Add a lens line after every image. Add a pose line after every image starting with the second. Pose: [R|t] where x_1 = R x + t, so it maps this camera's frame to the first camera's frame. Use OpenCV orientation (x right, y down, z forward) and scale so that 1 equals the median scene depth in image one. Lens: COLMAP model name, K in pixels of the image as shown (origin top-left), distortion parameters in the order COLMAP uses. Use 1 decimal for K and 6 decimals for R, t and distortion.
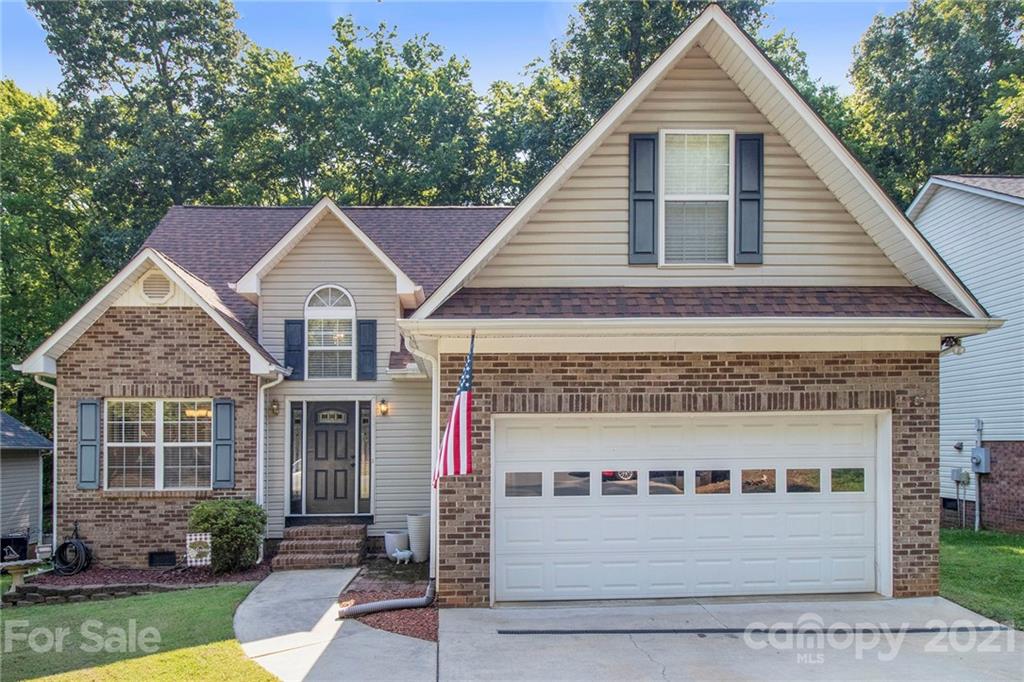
lens RADIAL K [[653.4, 0, 510.4], [0, 653.4, 444.5], [0, 0, 1]] dist [-0.048751, -0.001897]
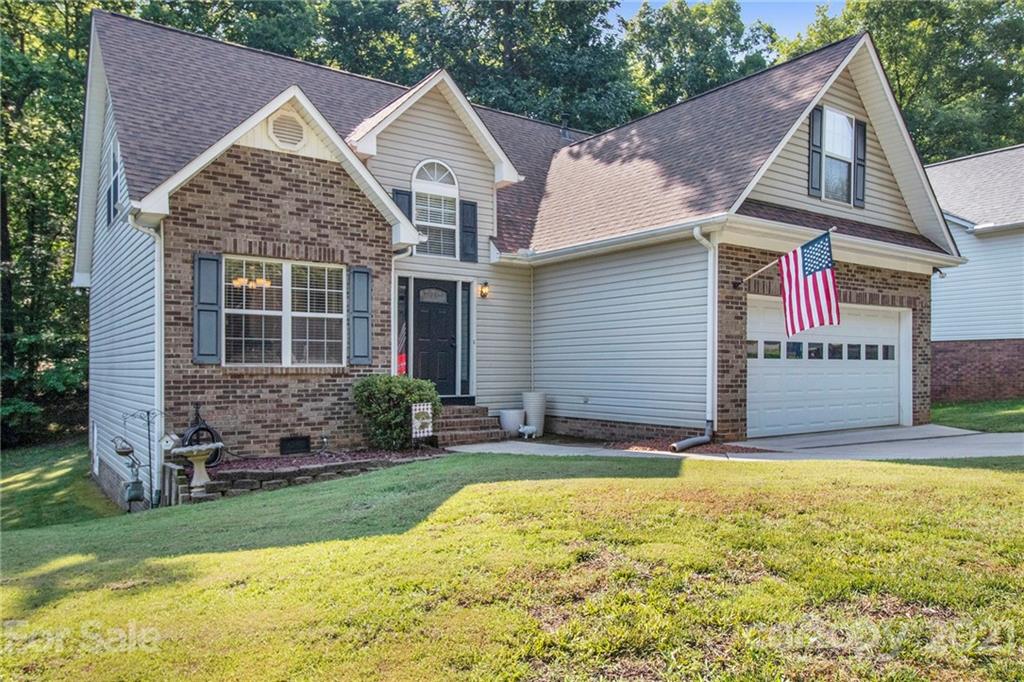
lens RADIAL K [[728.9, 0, 512.5], [0, 728.9, 410.0], [0, 0, 1]] dist [-0.091393, 0.001558]
pose [[0.843388, -0.018566, 0.536984, -0.818916], [-0.005282, 0.999068, 0.042839, 0.086689], [-0.537279, -0.038966, 0.842504, 0.017164]]
